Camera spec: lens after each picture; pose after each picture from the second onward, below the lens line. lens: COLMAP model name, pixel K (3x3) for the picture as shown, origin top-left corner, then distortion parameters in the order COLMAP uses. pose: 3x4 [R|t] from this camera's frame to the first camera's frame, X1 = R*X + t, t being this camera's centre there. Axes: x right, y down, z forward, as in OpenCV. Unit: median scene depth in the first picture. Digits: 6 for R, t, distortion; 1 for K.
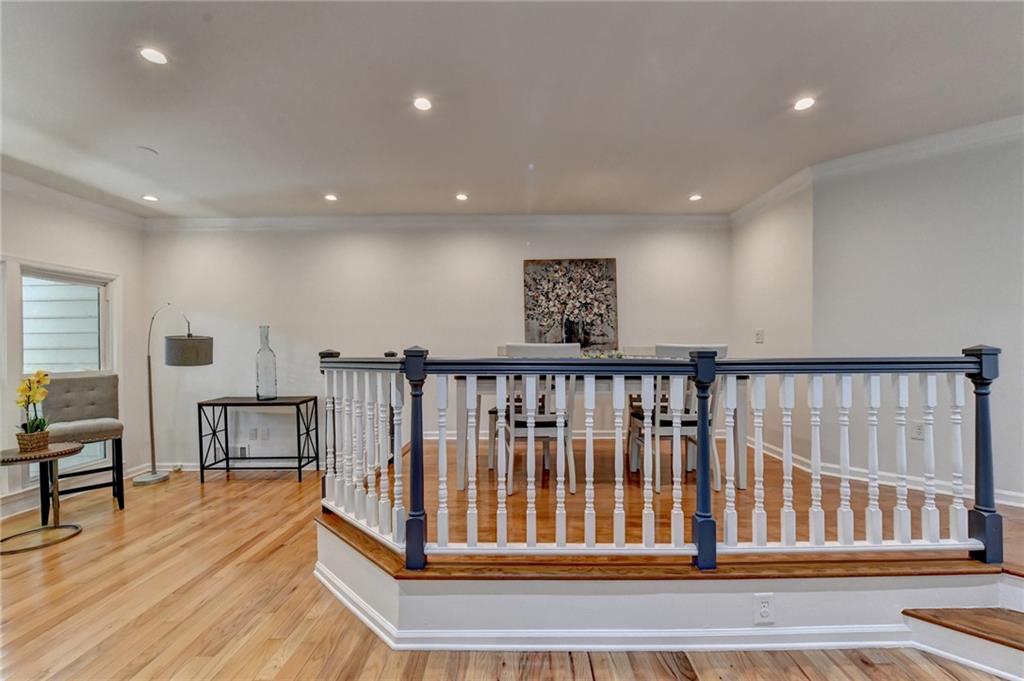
lens RADIAL K [[428.4, 0, 516.9], [0, 428.4, 352.1], [0, 0, 1]] dist [-0.001692, -0.000391]
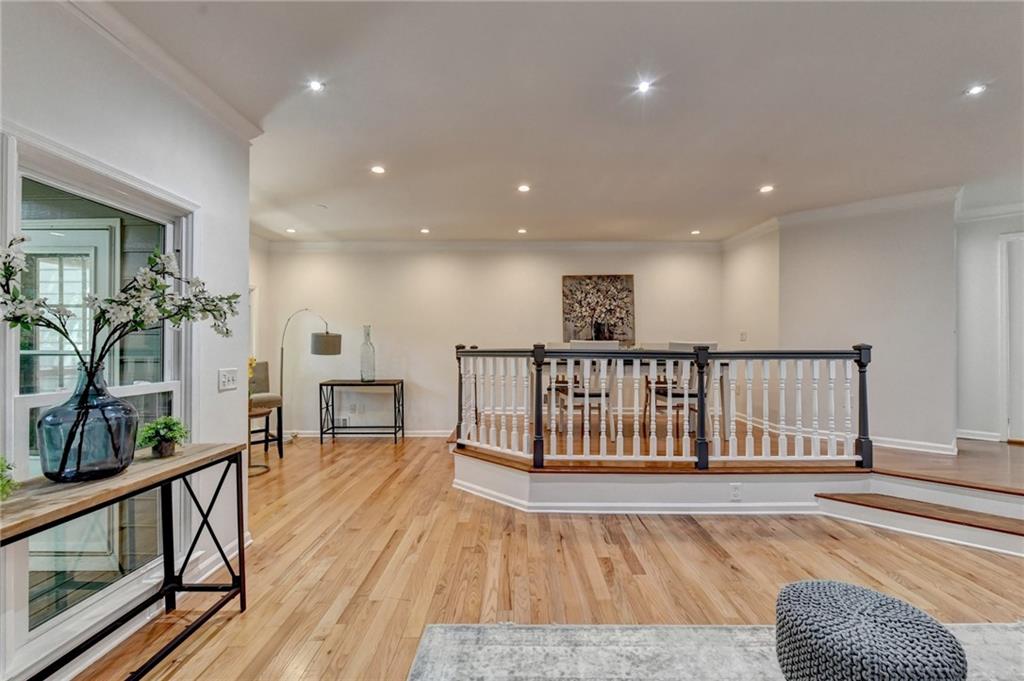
lens RADIAL K [[432.2, 0, 512.0], [0, 432.2, 340.5], [0, 0, 1]] dist [-0.001264, 0.000078]
pose [[0.999976, 0.006025, -0.003389, -0.160082], [-0.006079, 0.999851, -0.016168, 0.003994], [0.003291, 0.016188, 0.999864, -0.370806]]
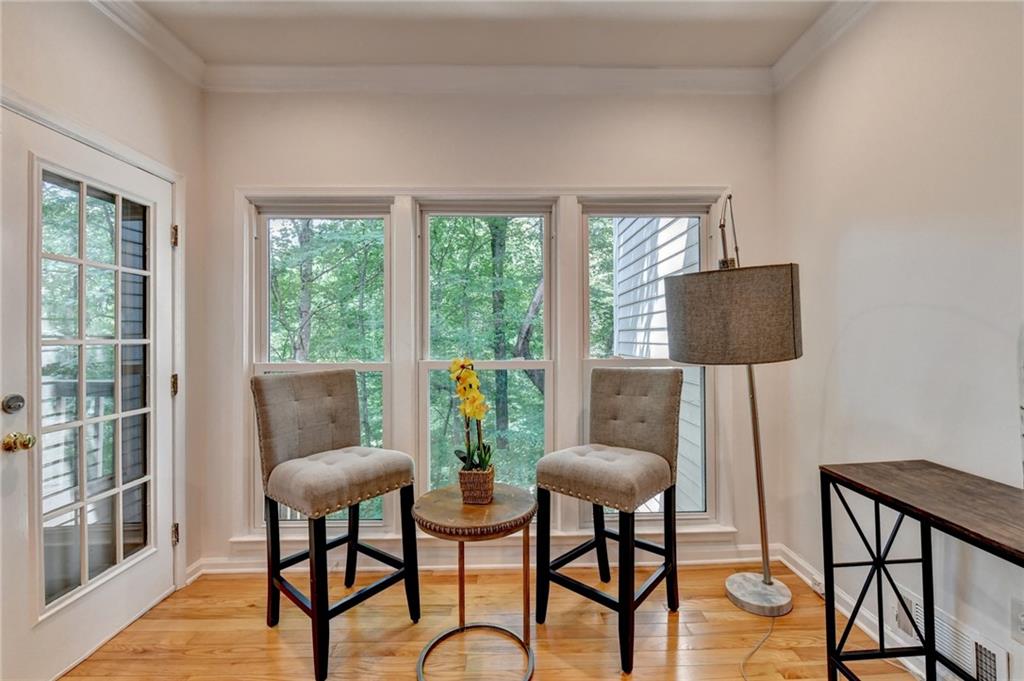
lens RADIAL K [[436.2, 0, 512.0], [0, 436.2, 340.5], [0, 0, 1]] dist [-0.002951, -0.000615]
pose [[0.048930, 0.012938, -0.998718, -0.439331], [-0.006626, 0.999898, 0.012629, 0.012393], [0.998780, 0.005999, 0.049011, 0.799563]]
